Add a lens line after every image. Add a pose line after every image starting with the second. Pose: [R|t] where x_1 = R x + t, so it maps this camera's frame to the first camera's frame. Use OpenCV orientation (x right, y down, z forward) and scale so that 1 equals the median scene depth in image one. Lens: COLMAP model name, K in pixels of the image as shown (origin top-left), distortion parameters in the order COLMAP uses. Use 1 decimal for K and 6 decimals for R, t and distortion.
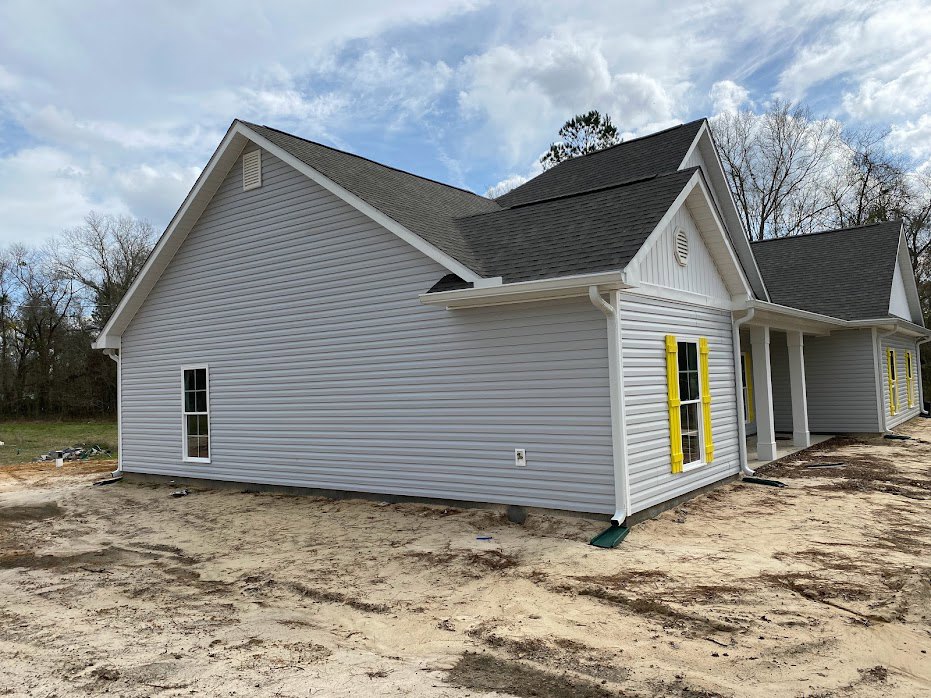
lens RADIAL K [[716.6, 0, 463.7], [0, 716.6, 337.3], [0, 0, 1]] dist [0.083314, -0.109047]
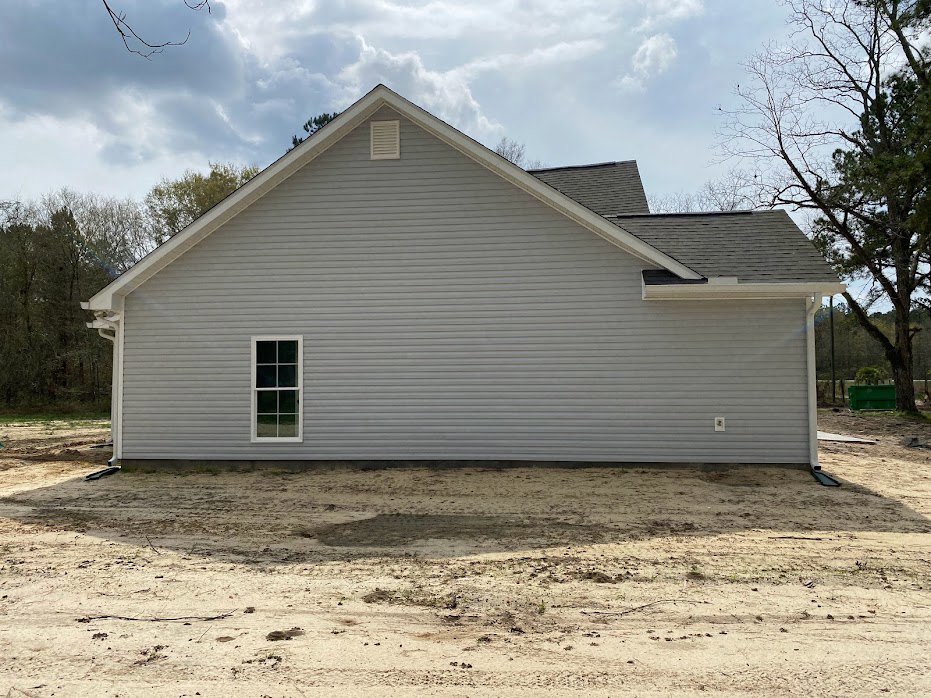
lens RADIAL K [[716.6, 0, 463.7], [0, 716.6, 337.3], [0, 0, 1]] dist [0.083314, -0.109047]
pose [[0.861996, 0.058016, 0.503584, -0.635326], [-0.056446, 0.998236, -0.018383, 0.044051], [-0.503763, -0.012579, 0.863750, 0.097675]]
